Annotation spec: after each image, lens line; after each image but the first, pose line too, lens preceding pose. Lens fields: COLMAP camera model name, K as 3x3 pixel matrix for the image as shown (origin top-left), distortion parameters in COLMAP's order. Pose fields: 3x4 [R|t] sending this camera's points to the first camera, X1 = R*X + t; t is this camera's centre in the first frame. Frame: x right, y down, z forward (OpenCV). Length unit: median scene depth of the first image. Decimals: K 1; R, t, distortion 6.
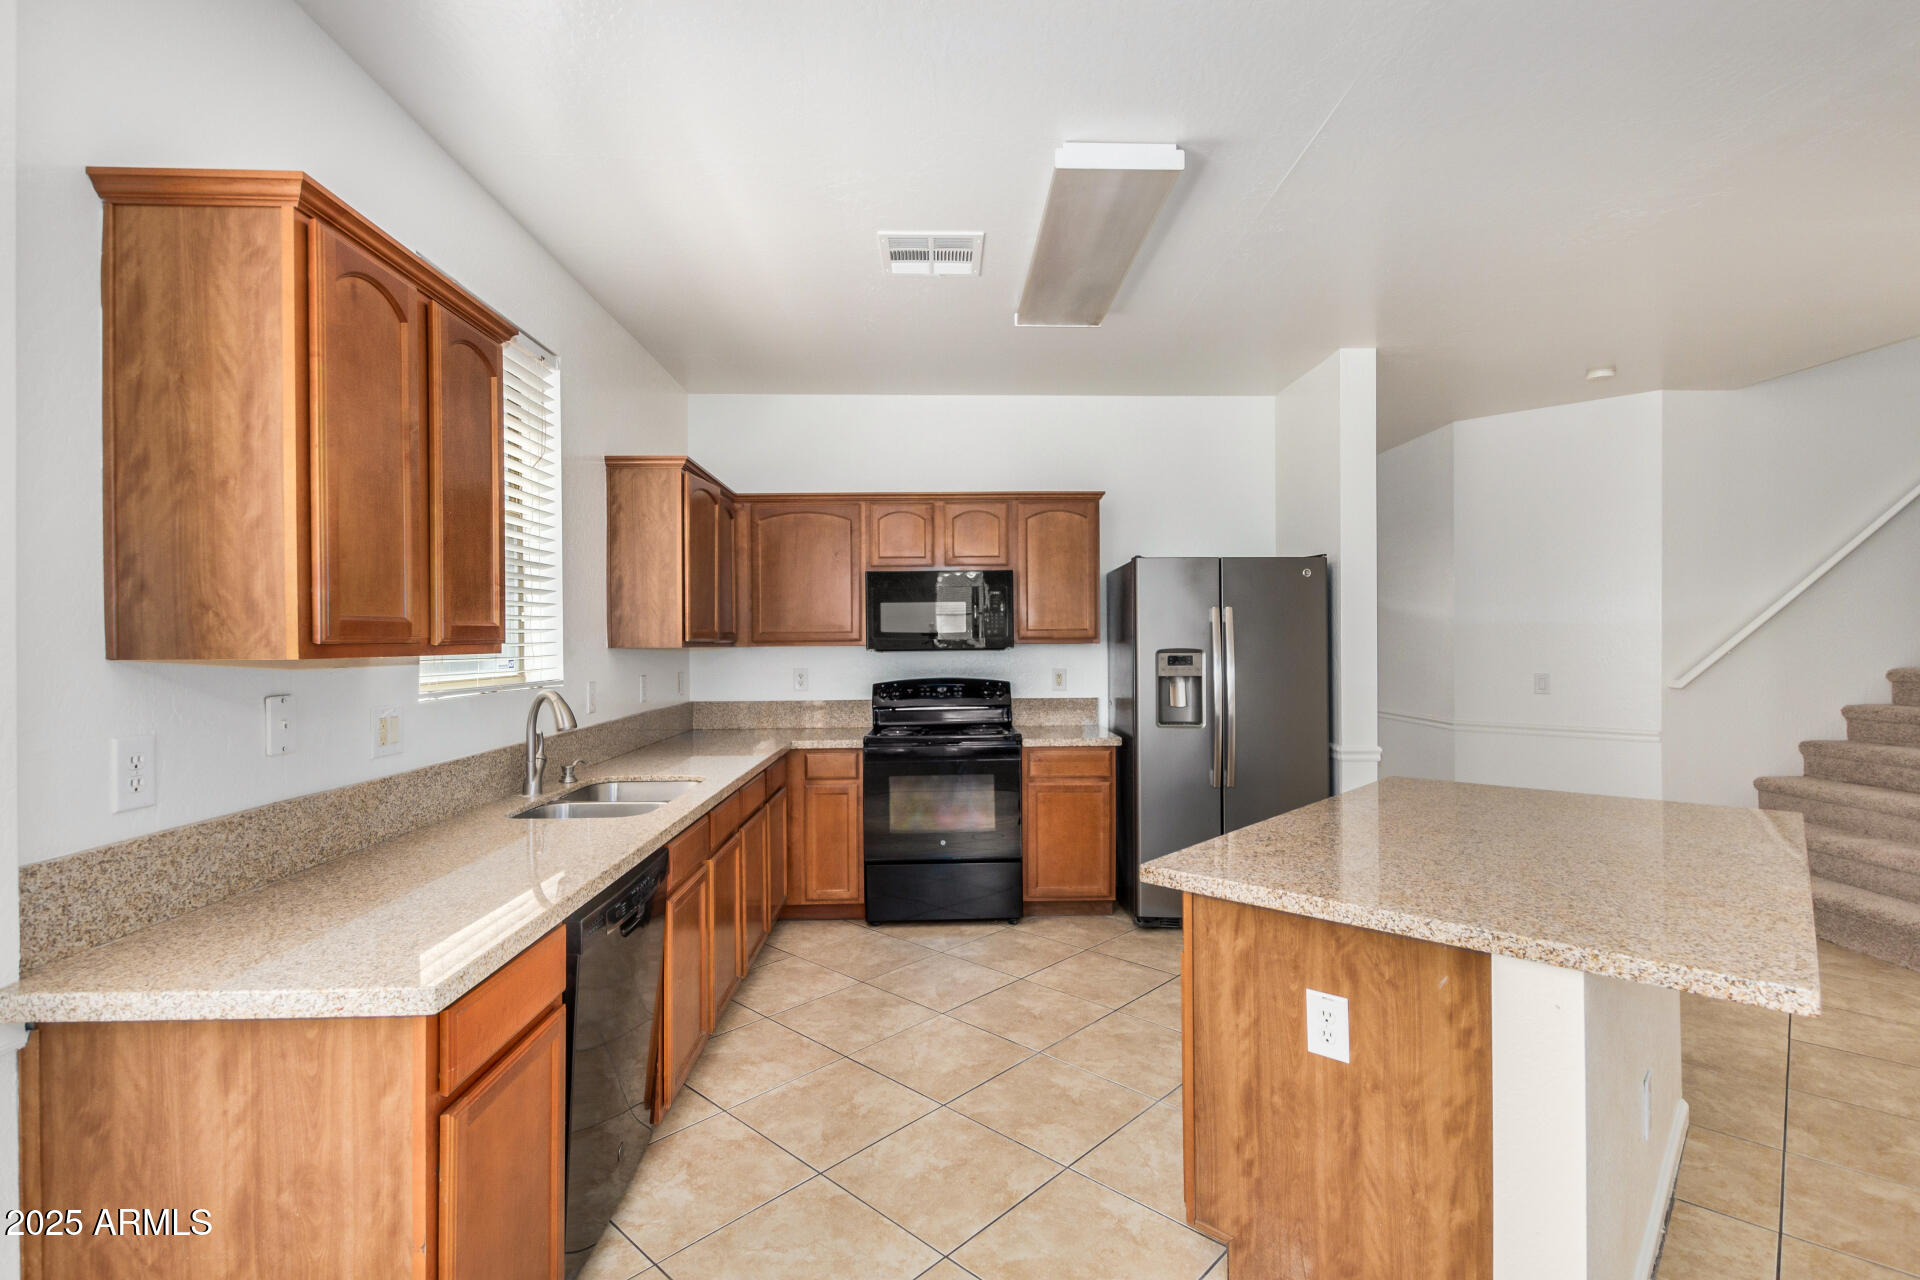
lens RADIAL K [[892.8, 0, 967.3], [0, 892.8, 643.2], [0, 0, 1]] dist [0.011889, -0.004762]
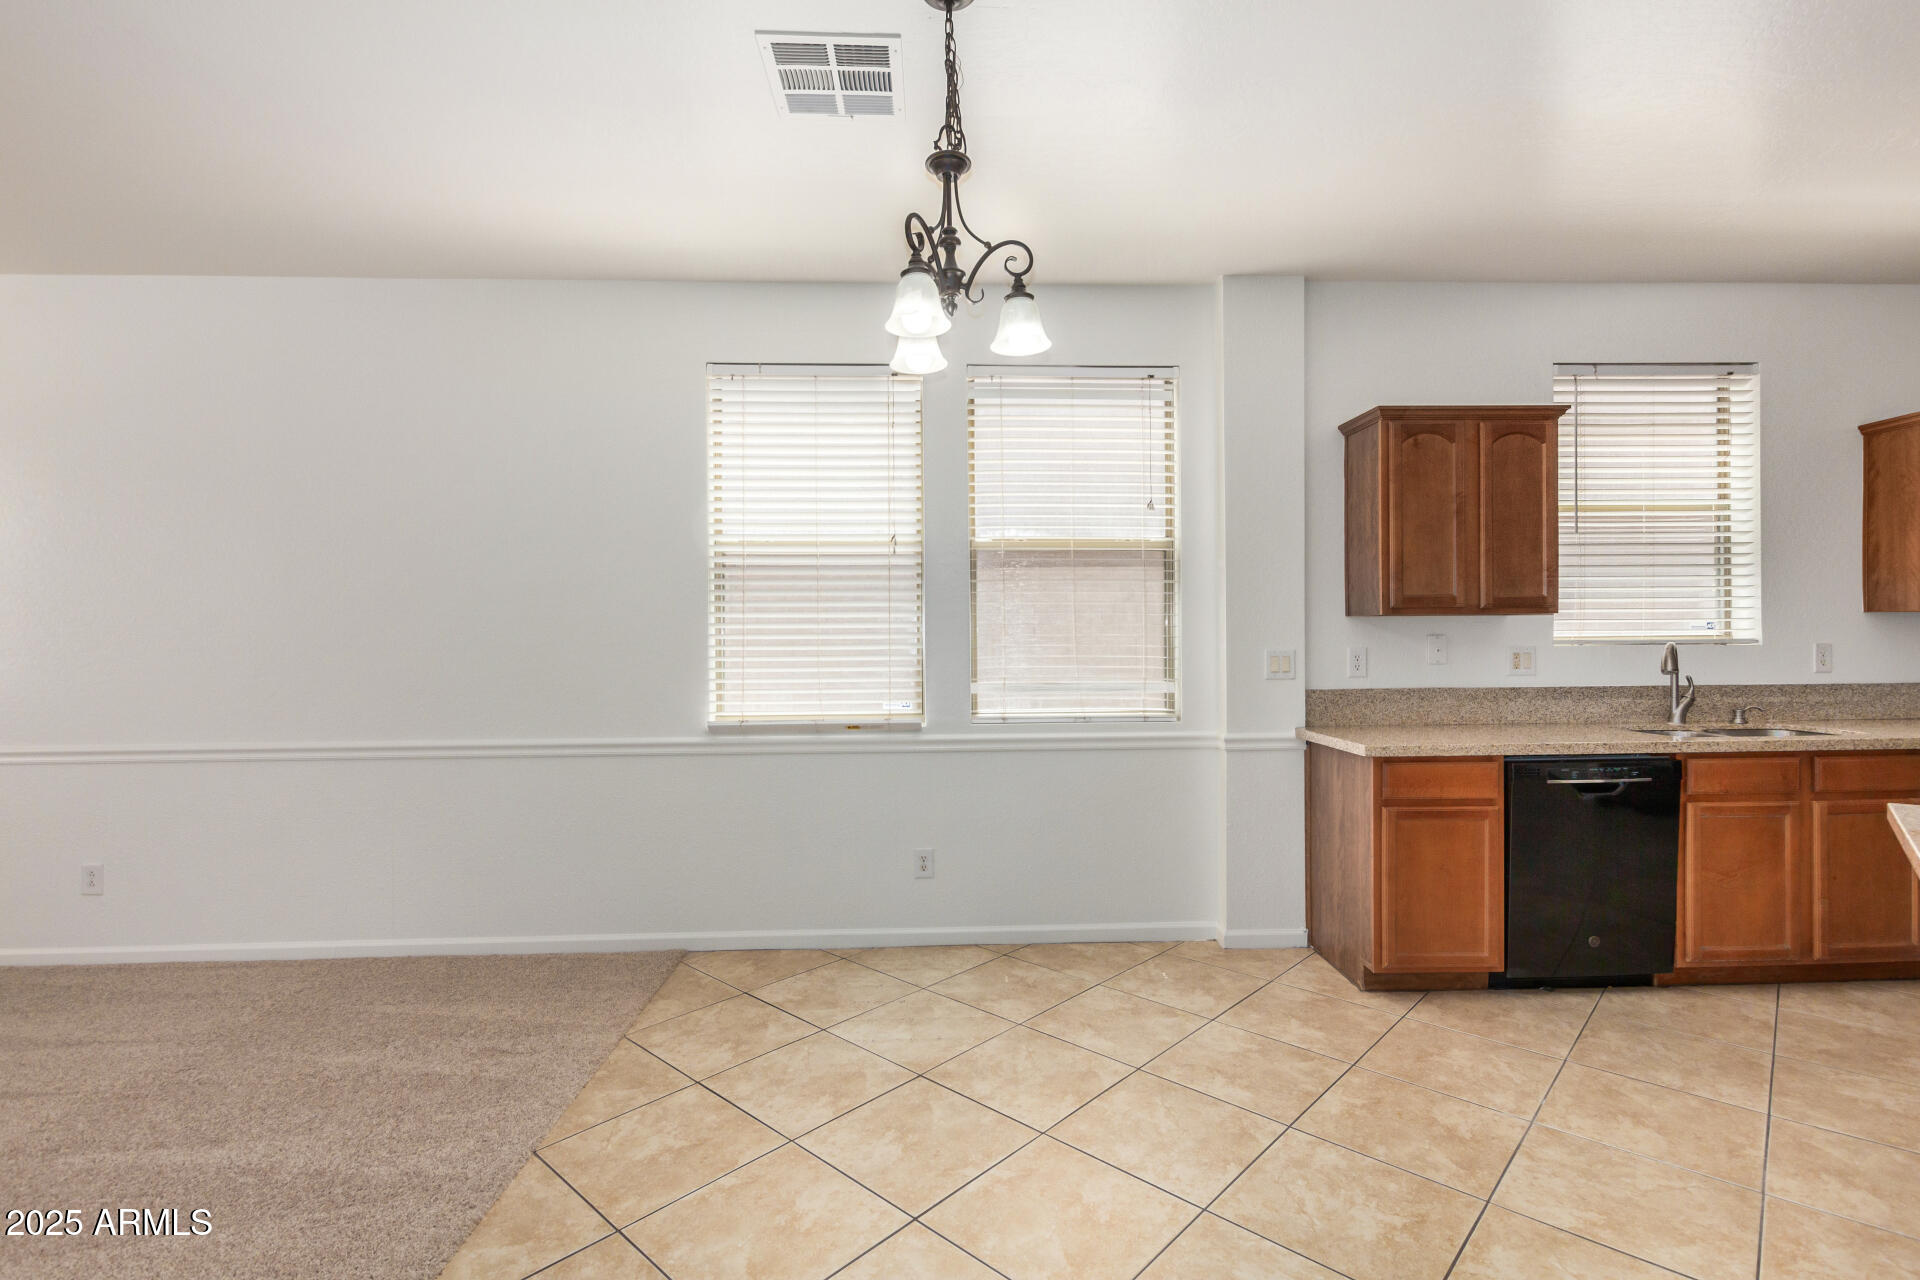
lens RADIAL K [[892.8, 0, 967.3], [0, 892.8, 643.2], [0, 0, 1]] dist [0.011889, -0.004762]
pose [[0.004965, 0.011688, -0.999919, 0.622481], [0.005879, 0.999914, 0.011717, 0.023153], [0.999970, -0.005936, 0.004895, -0.032961]]
